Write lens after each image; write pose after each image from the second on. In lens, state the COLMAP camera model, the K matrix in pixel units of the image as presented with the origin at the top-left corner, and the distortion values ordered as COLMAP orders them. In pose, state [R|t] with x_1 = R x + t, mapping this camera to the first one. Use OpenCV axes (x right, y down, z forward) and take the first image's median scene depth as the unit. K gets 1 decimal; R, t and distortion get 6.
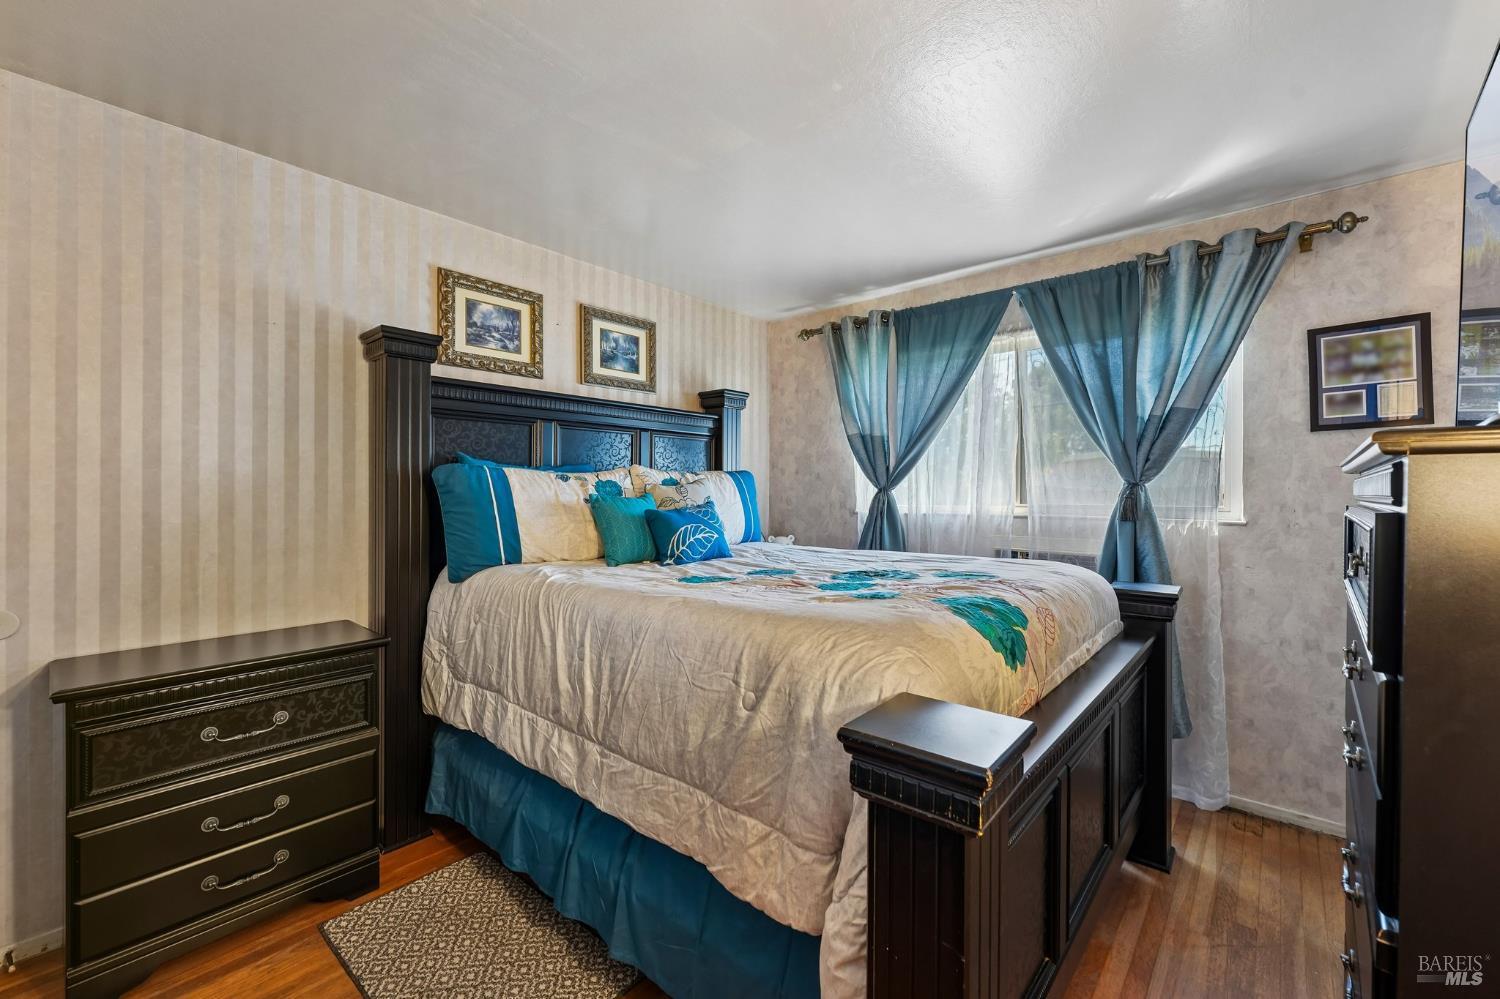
lens RADIAL K [[609.8, 0, 750.5], [0, 609.8, 491.7], [0, 0, 1]] dist [-0.000487, -0.000062]
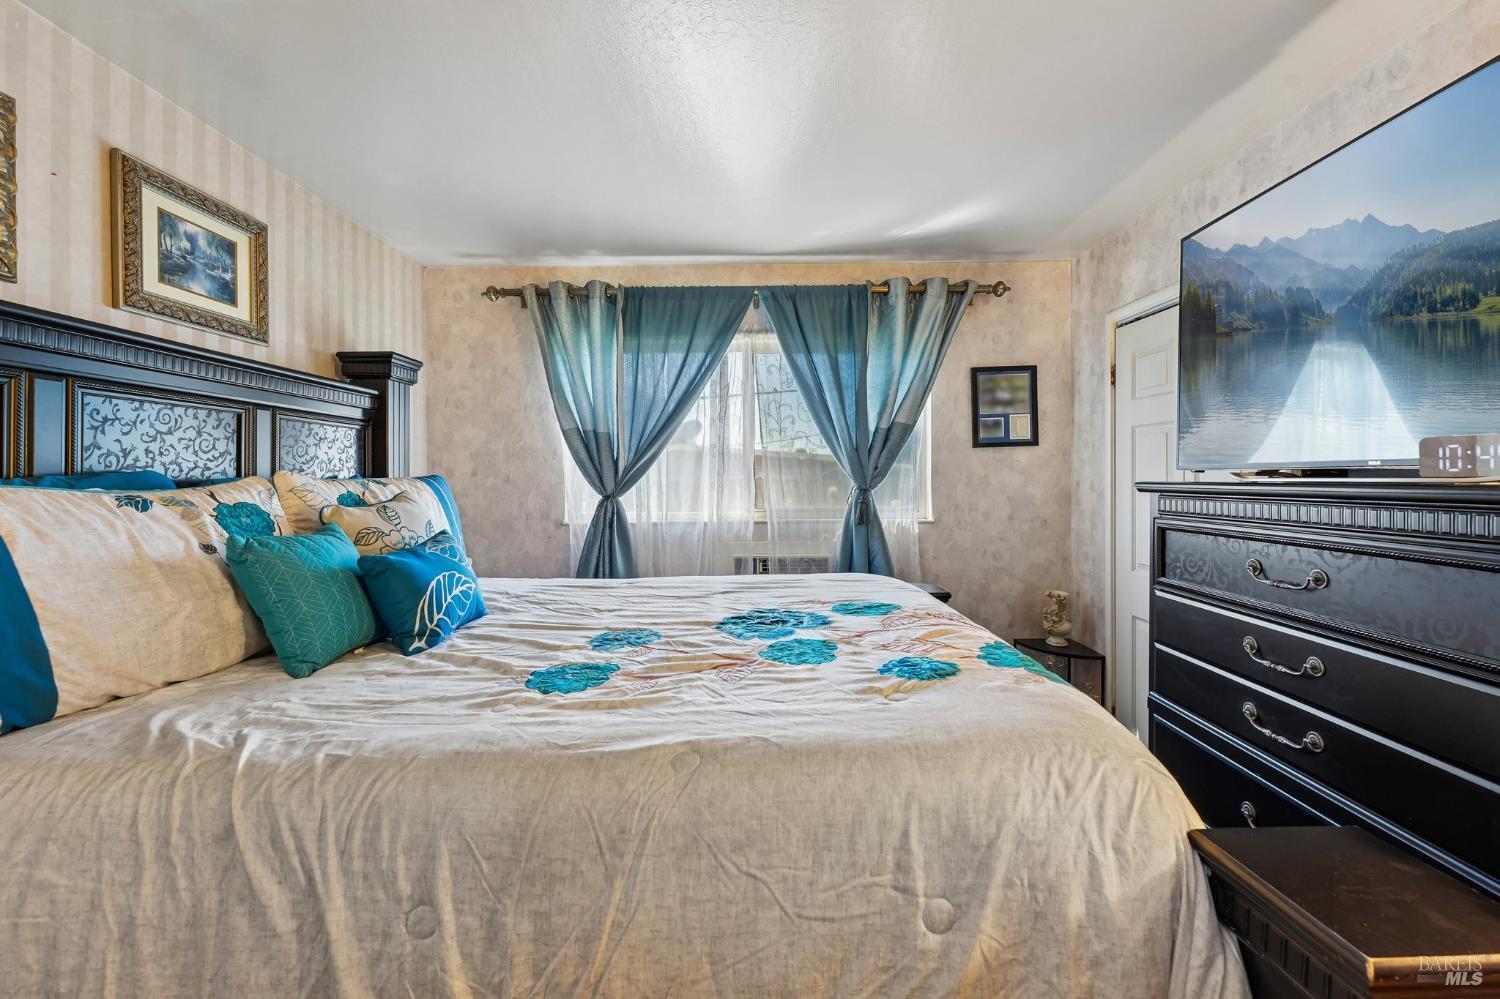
lens RADIAL K [[607.7, 0, 752.7], [0, 607.7, 478.7], [0, 0, 1]] dist [-0.002252, -0.000392]
pose [[0.754424, -0.007161, 0.656349, -0.205697], [0.008868, 0.999960, 0.000716, -0.030176], [-0.656328, 0.005281, 0.754457, 0.271802]]
